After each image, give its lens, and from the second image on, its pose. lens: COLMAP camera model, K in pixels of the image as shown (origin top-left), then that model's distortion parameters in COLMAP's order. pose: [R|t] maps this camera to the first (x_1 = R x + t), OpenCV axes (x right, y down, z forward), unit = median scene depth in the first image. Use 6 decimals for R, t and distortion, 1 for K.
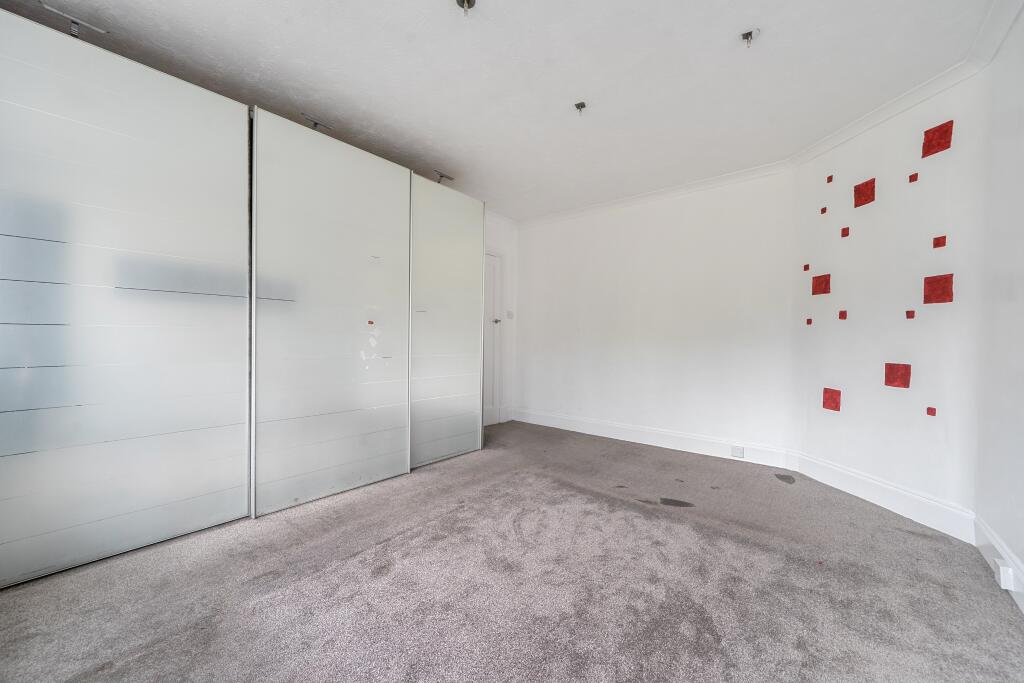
lens RADIAL K [[400.6, 0, 505.1], [0, 400.6, 344.7], [0, 0, 1]] dist [-0.001448, -0.000072]
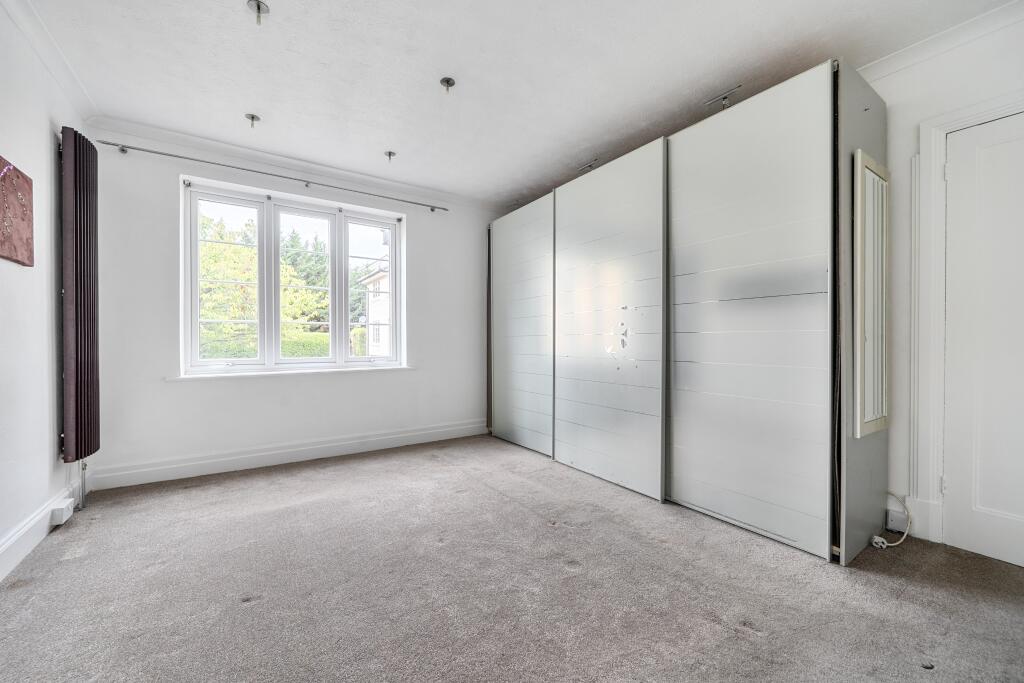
lens RADIAL K [[400.6, 0, 505.1], [0, 400.6, 344.7], [0, 0, 1]] dist [-0.001448, -0.000072]
pose [[-0.272607, -0.004672, -0.962114, 0.788175], [-0.014212, 0.999899, -0.000828, 0.002636], [0.962021, 0.013448, -0.272646, 1.112354]]
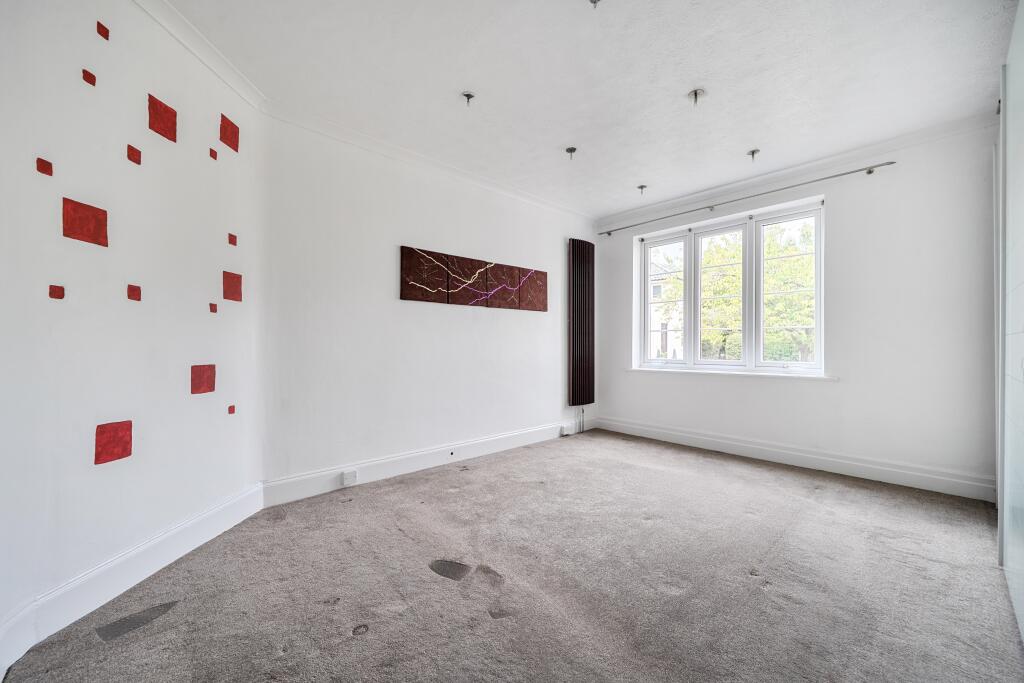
lens RADIAL K [[400.6, 0, 505.1], [0, 400.6, 344.7], [0, 0, 1]] dist [-0.001448, -0.000072]
pose [[-0.991120, -0.014936, 0.132131, 0.248264], [-0.013200, 0.999815, 0.014005, -0.014726], [-0.132316, 0.012137, -0.991133, 1.743510]]
